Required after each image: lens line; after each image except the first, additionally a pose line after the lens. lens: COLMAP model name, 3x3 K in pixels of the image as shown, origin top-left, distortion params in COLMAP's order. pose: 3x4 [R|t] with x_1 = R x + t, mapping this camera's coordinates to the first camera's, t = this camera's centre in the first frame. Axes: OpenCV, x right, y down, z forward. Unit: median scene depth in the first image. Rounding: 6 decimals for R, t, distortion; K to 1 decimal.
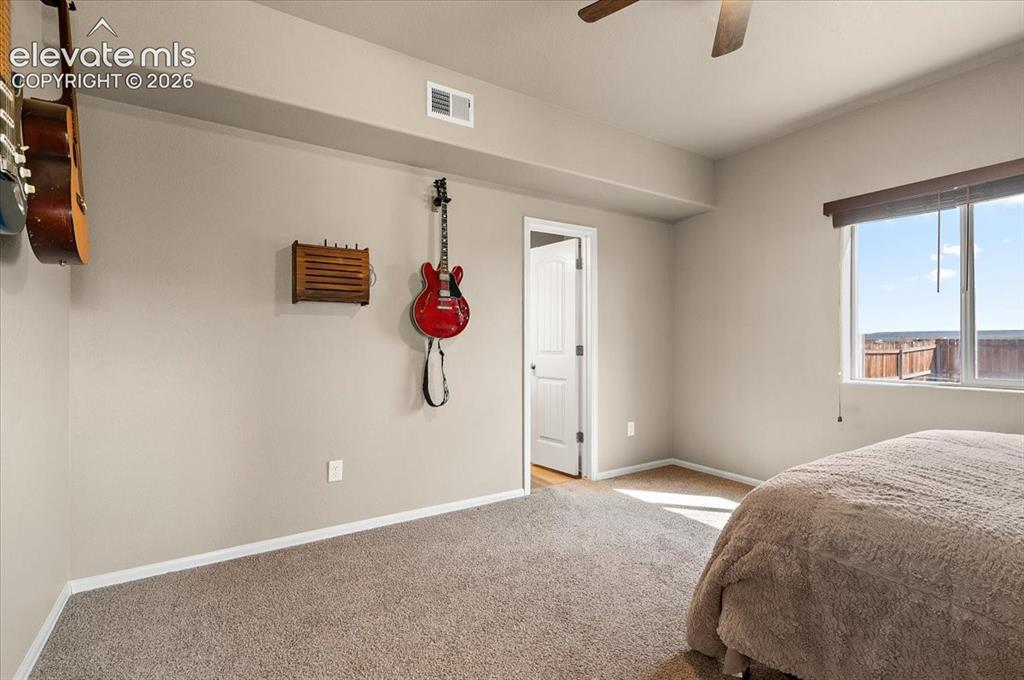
lens RADIAL K [[471.9, 0, 511.6], [0, 471.9, 341.1], [0, 0, 1]] dist [-0.002110, -0.000482]
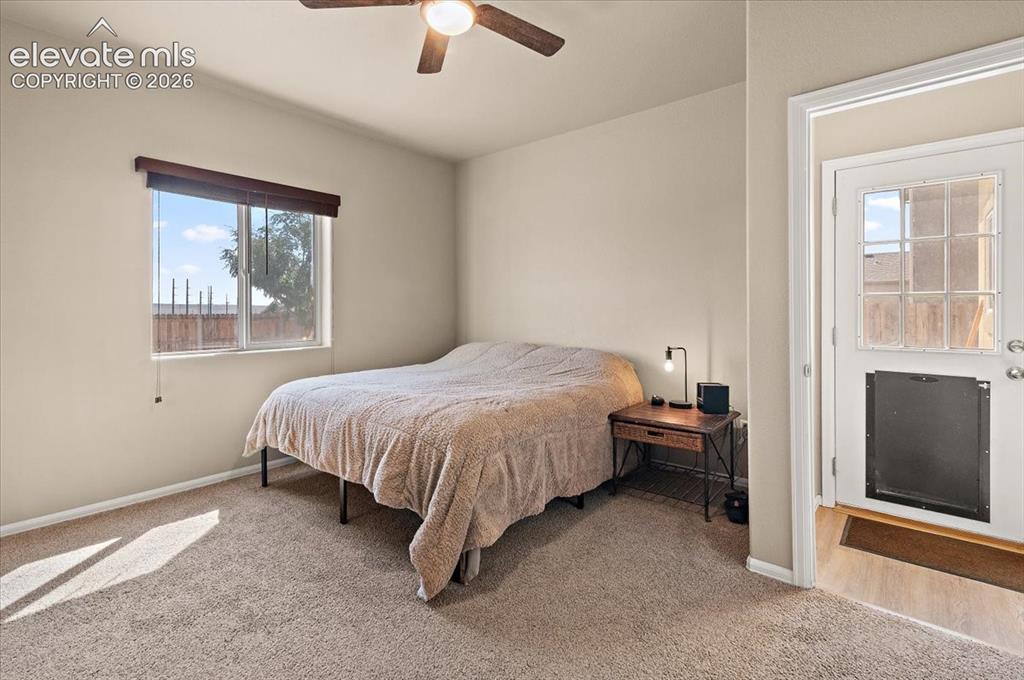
lens RADIAL K [[471.9, 0, 510.2], [0, 471.9, 311.9], [0, 0, 1]] dist [-0.002110, -0.000482]
pose [[-0.295490, 0.000997, 0.955345, -0.416366], [0.003981, 0.999992, 0.000187, -0.002107], [-0.955337, 0.003859, -0.295492, 0.680472]]
